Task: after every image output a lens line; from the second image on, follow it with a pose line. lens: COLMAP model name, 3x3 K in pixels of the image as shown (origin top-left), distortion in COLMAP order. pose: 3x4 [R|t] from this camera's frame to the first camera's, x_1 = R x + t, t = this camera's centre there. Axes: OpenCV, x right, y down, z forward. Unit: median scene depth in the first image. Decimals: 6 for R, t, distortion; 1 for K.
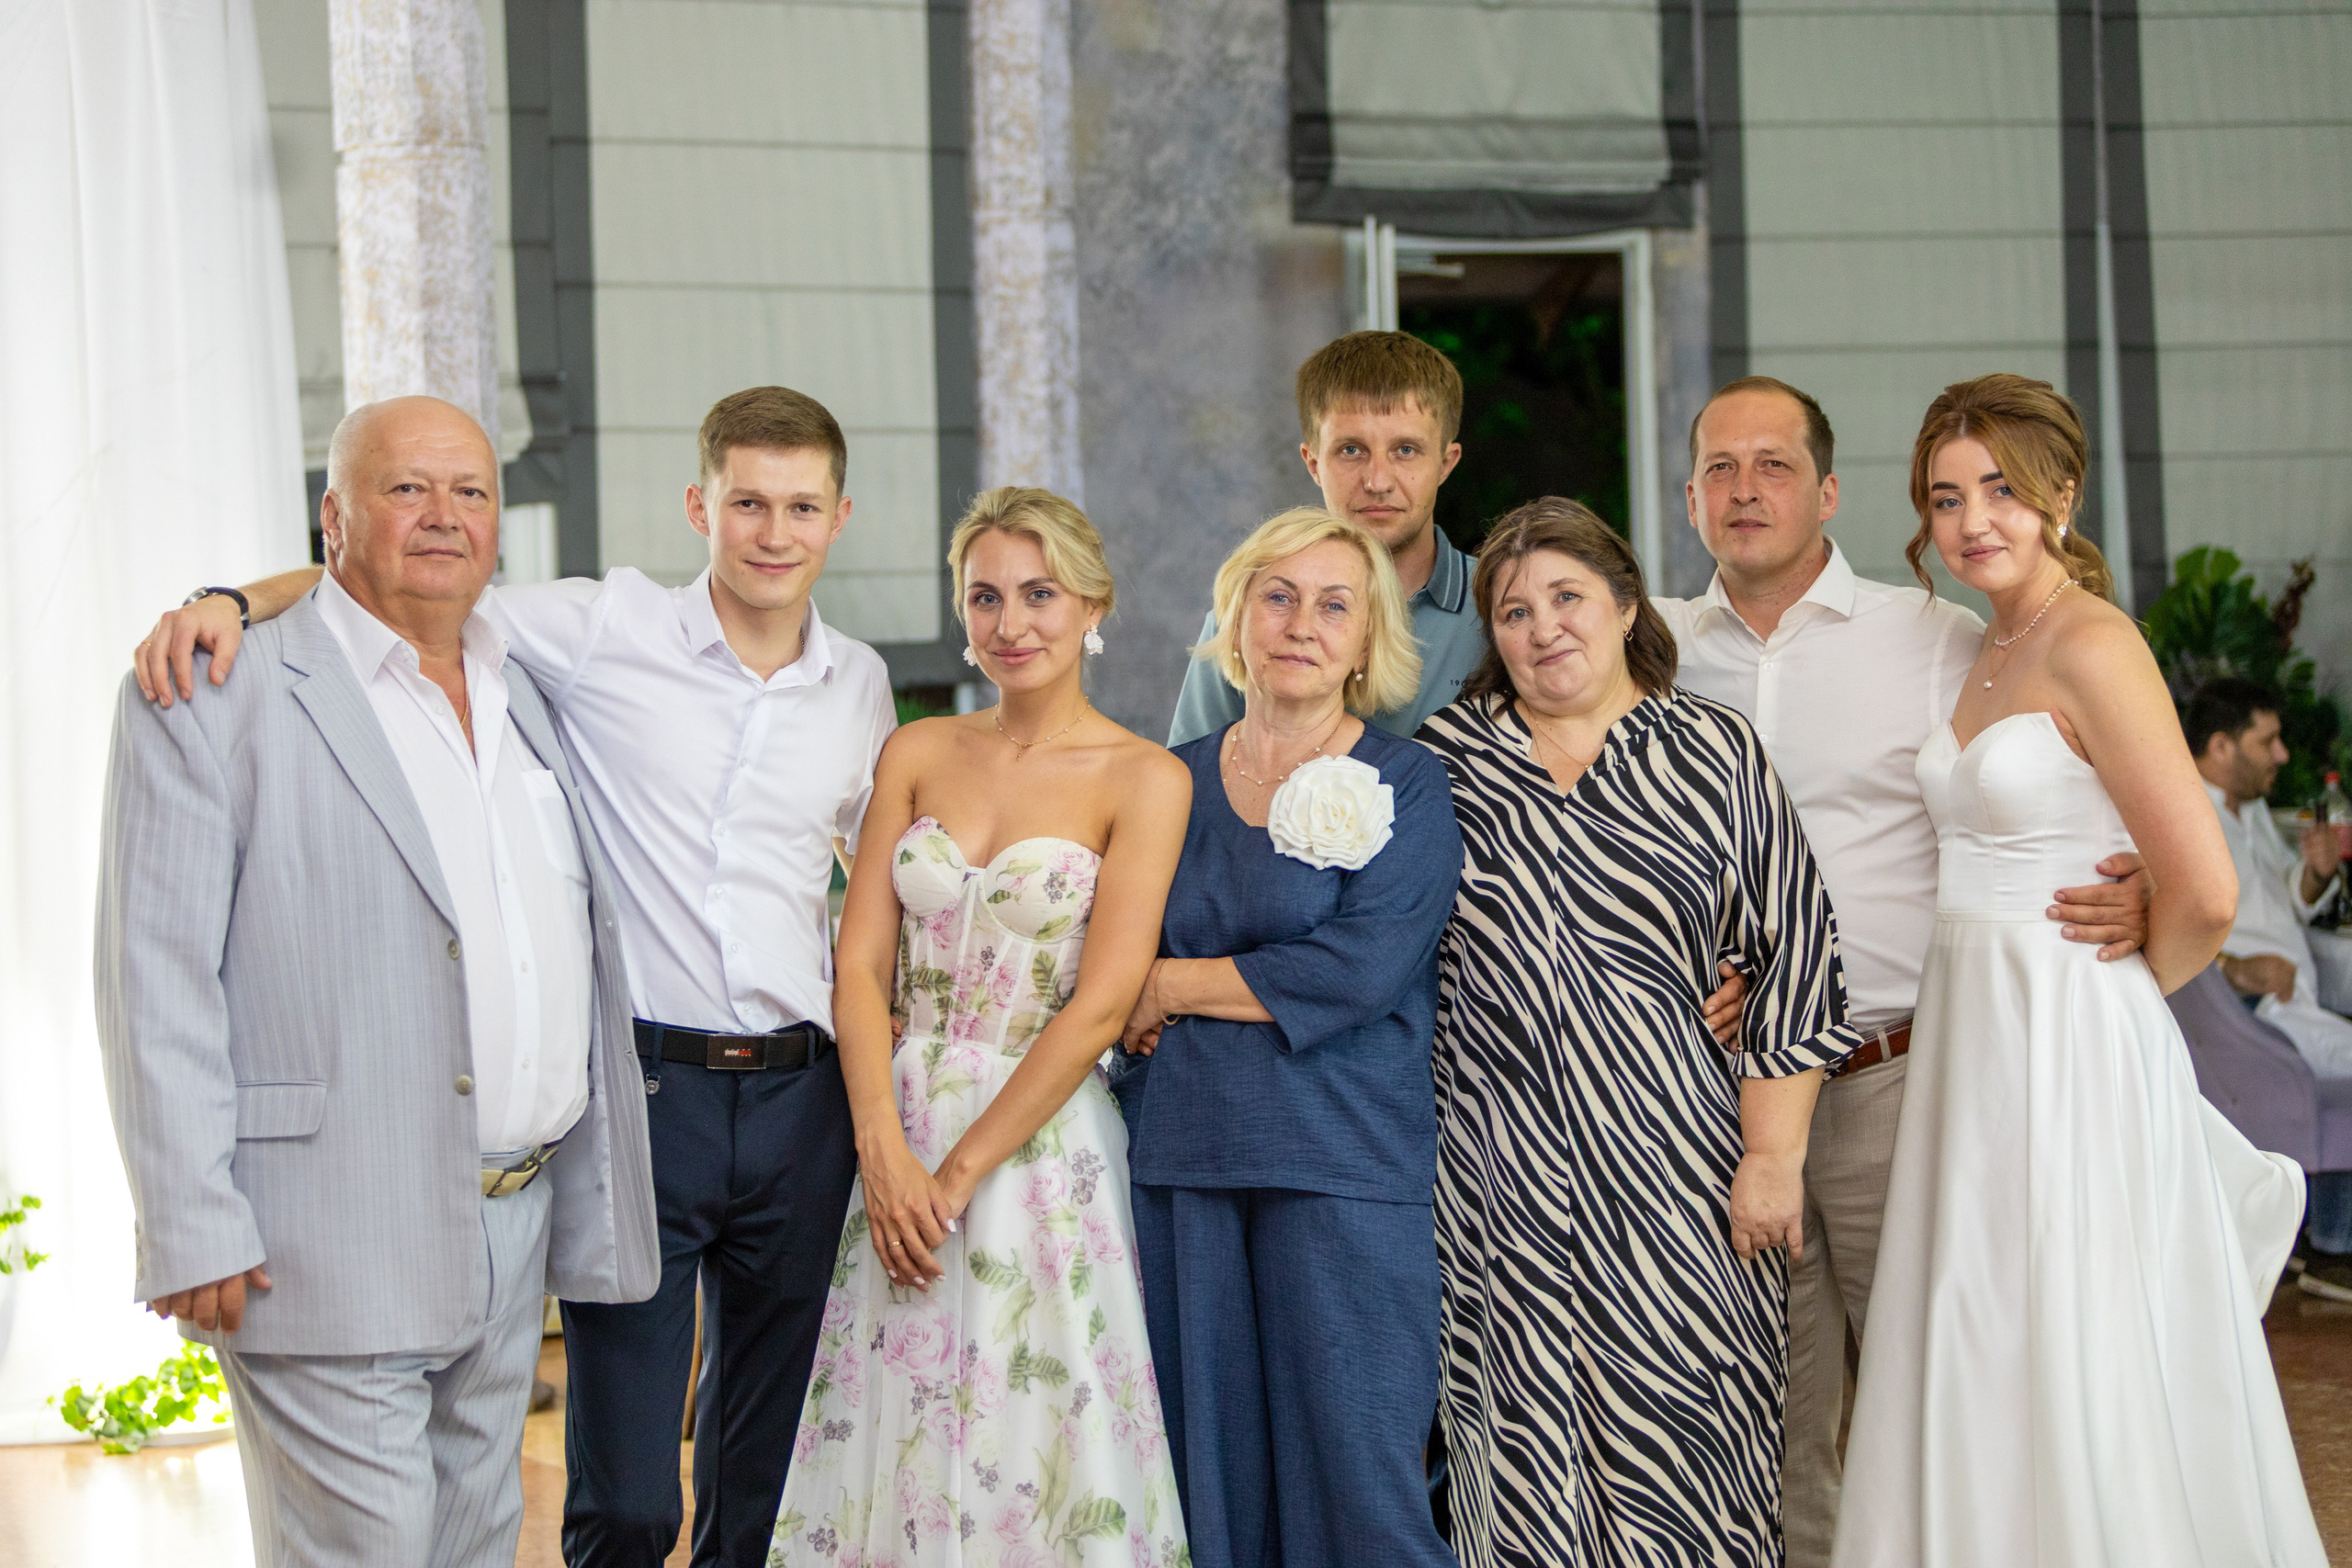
lens RADIAL K [[4742.2, 0, 1167.5], [0, 4742.2, 777.8], [0, 0, 1]] dist [0.011336, -0.351520]
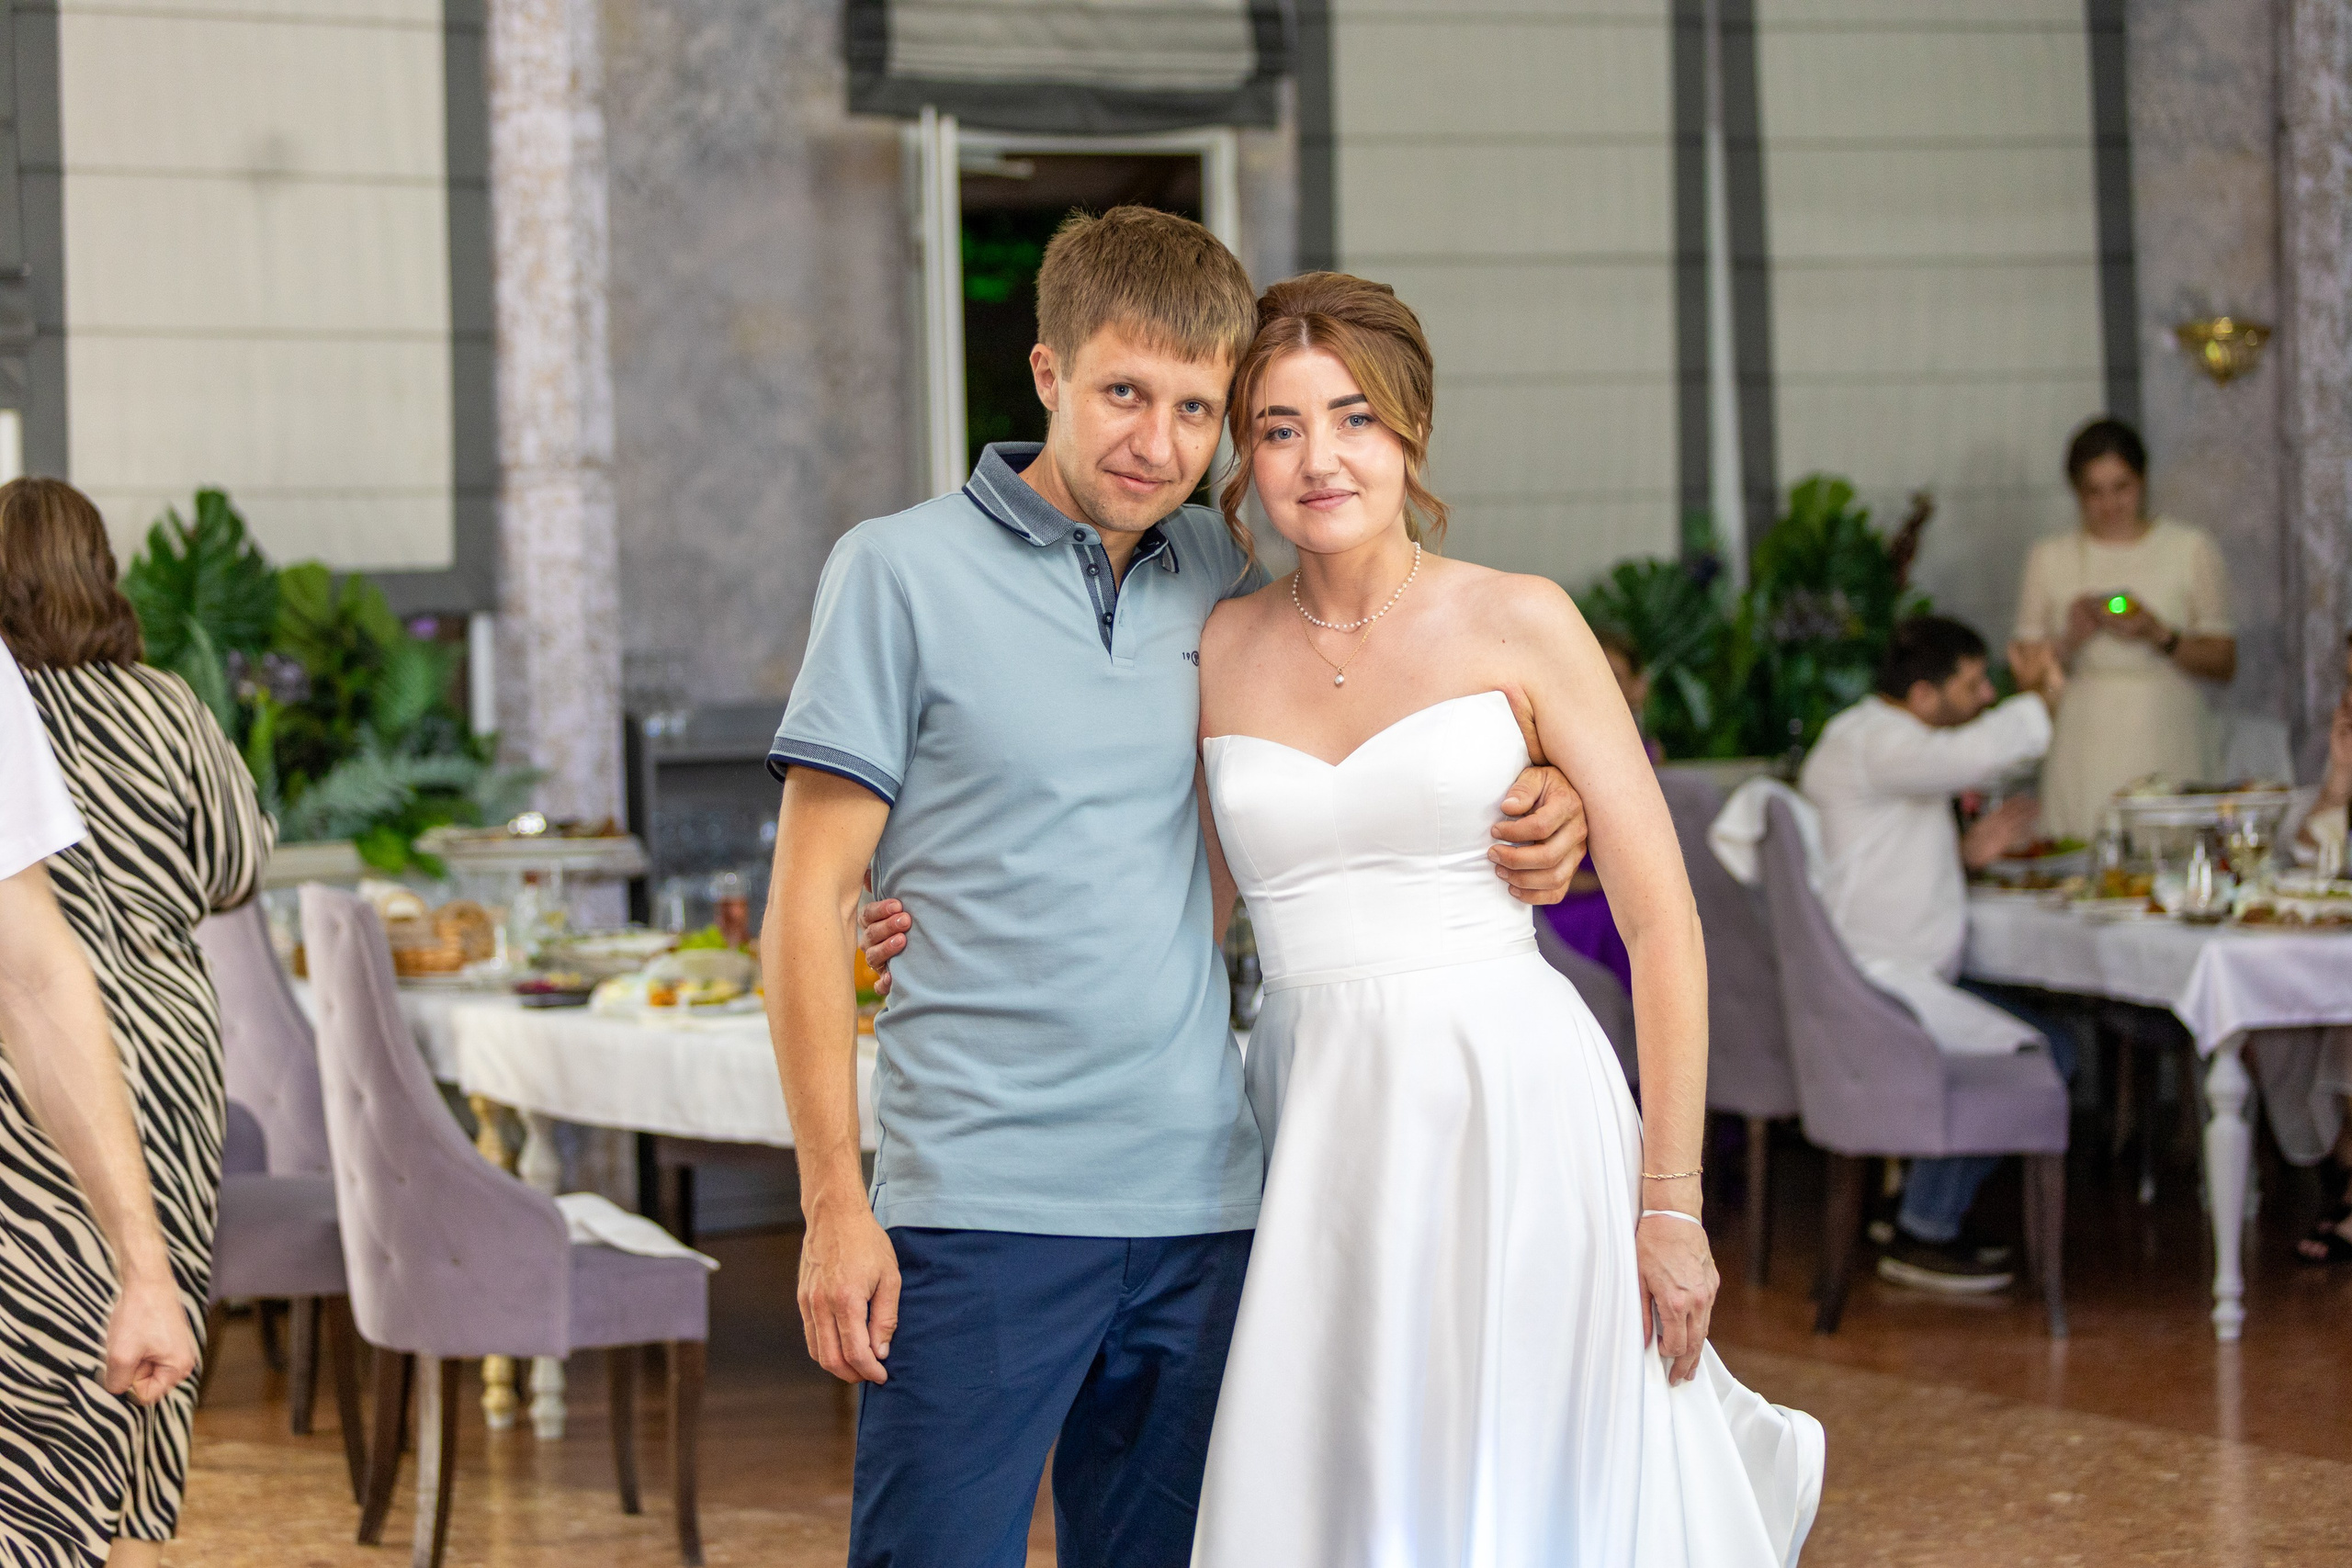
lens RADIAL K [[4742.2, 0, 1167.5], [0, 4742.2, 777.8], [0, 0, 1]] dist [0.011336, -0.351520]
pose [[0.996361, 0.003363, 0.085162, 0.010598], [-0.004830, 0.999843, 0.017023, -0.004322], [-0.085092, -0.017373, 0.996222, 0.075776]]
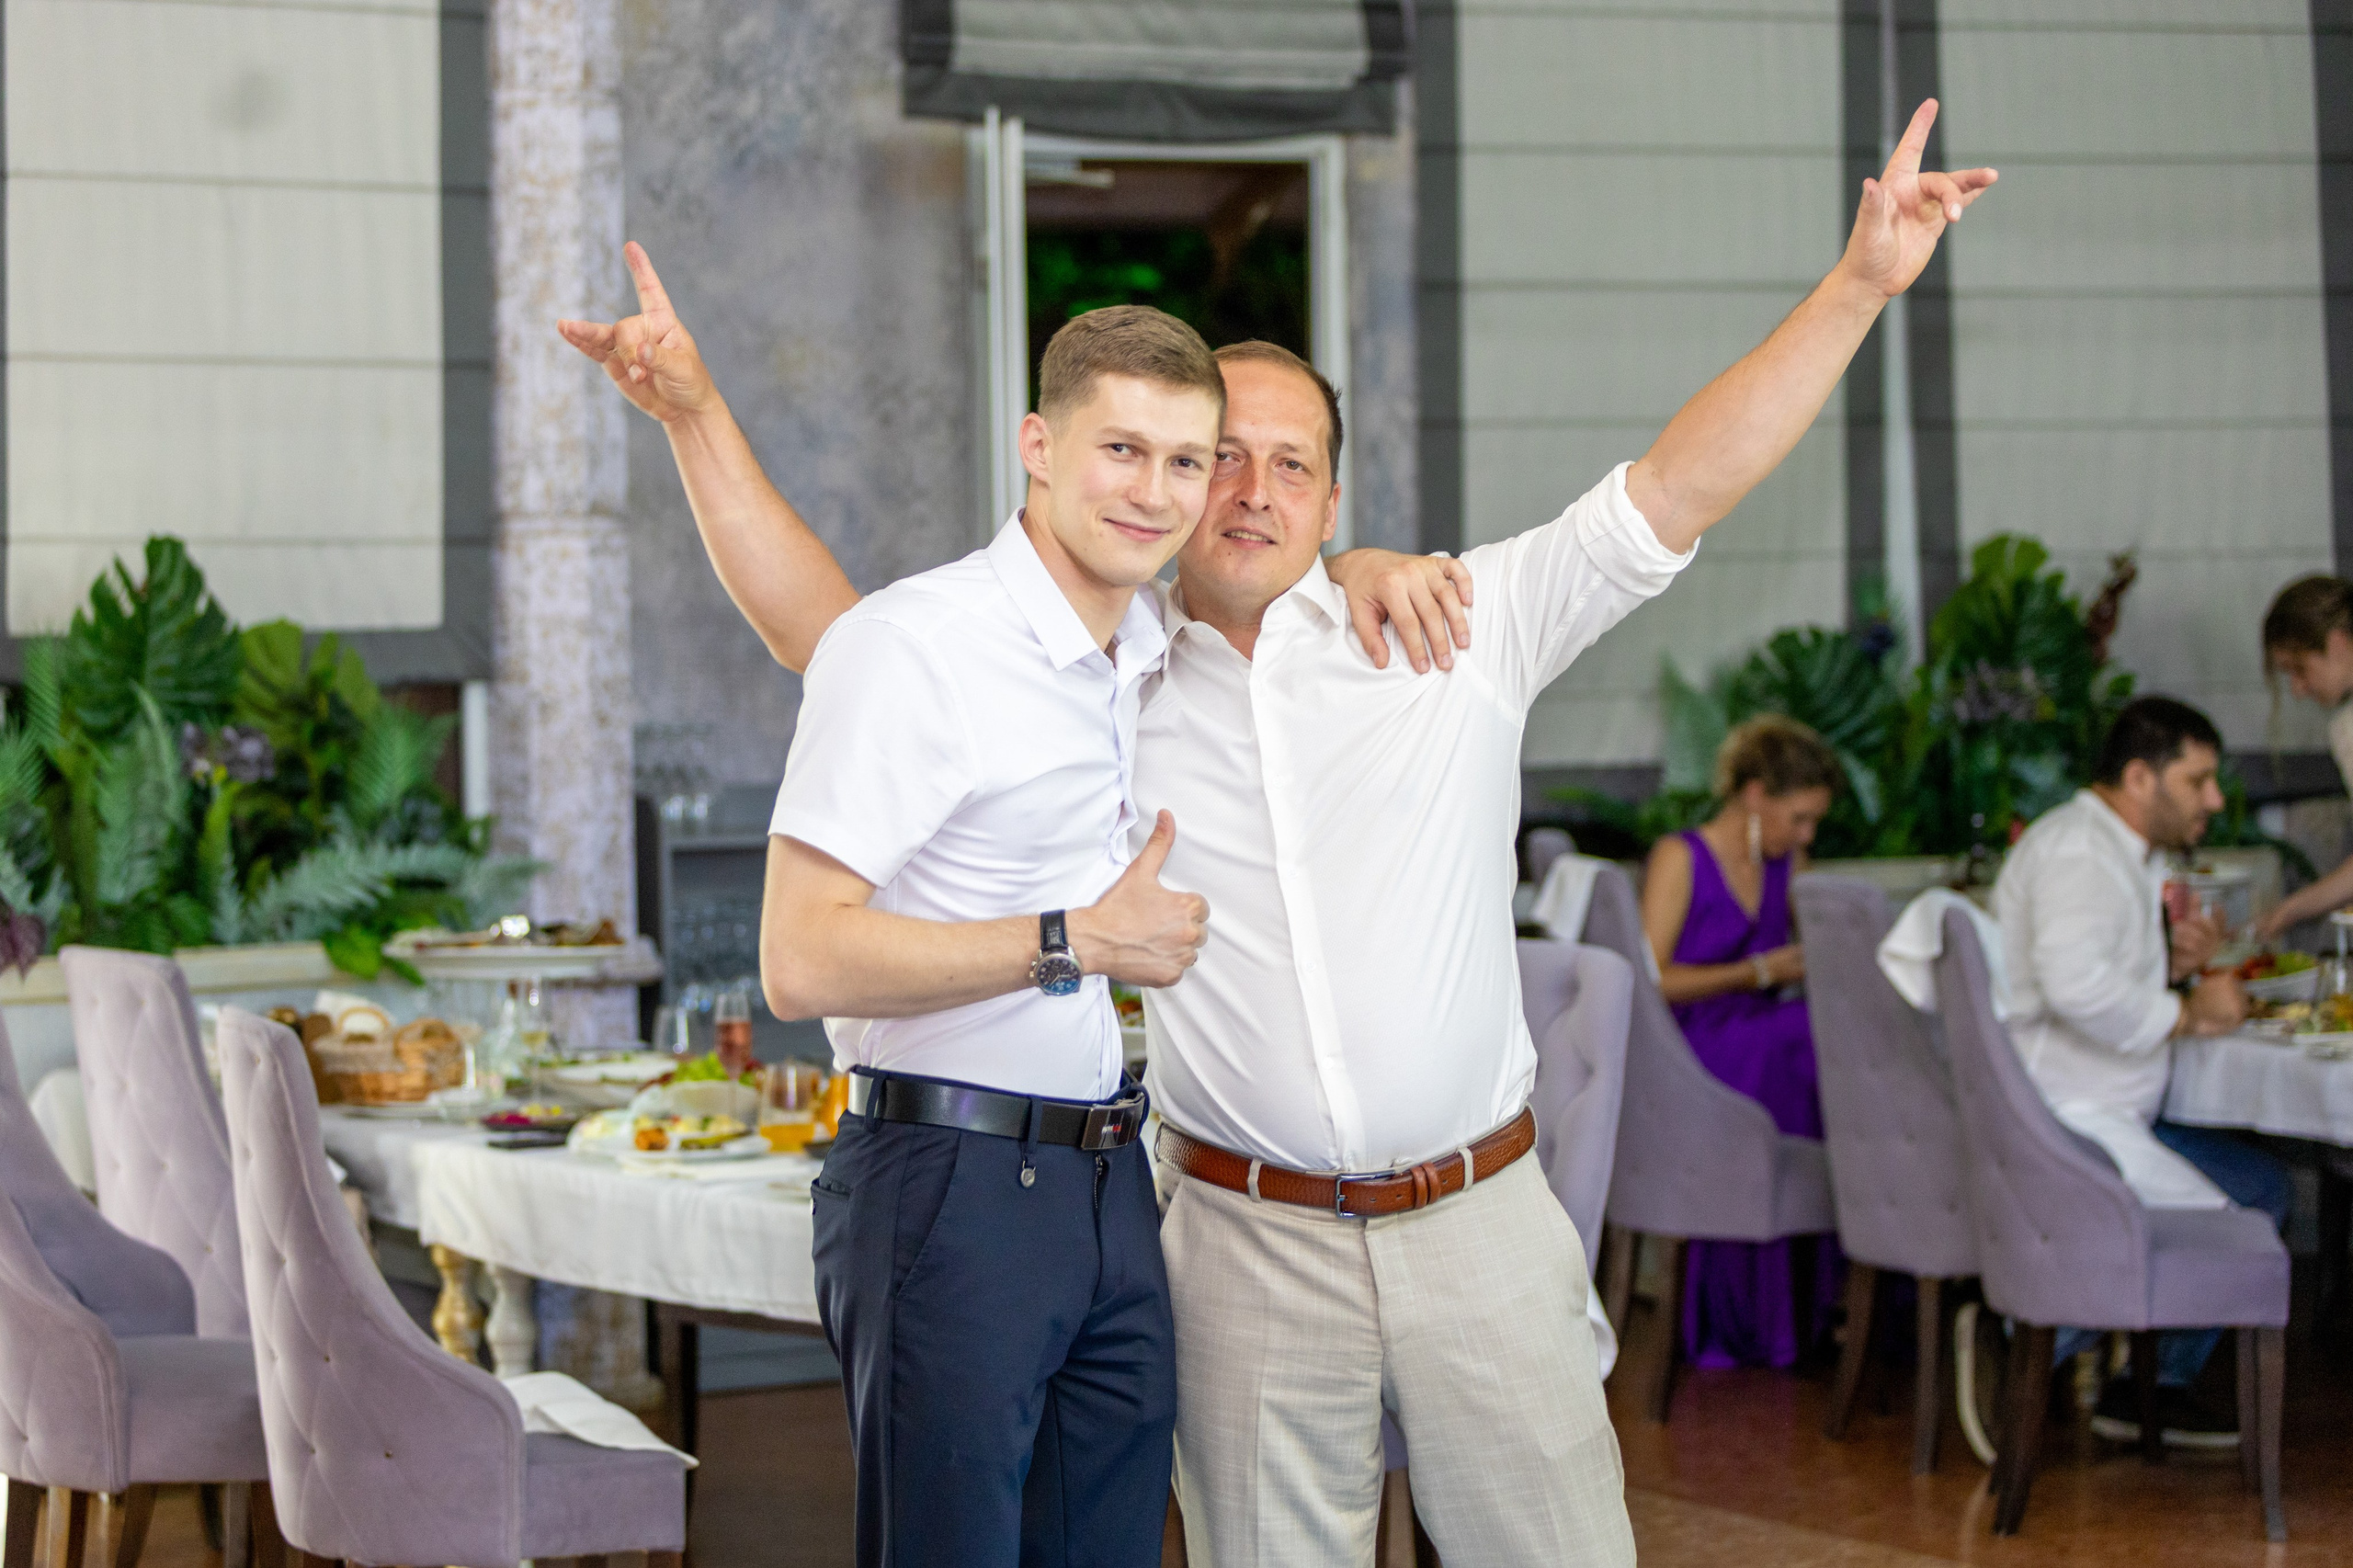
lens RADIAL K [[5076.7, 0, 1176.5], [0, 5076.7, 784.0], [0, 0, 1]] dist [-0.116452, 0.012528]
pose [[0.998084, 0.013684, 0.060349, 0.022586], [-0.014082, 0.999882, 0.006168, -0.008942], [-0.060258, -0.007006, 0.998158, 0.132949]]
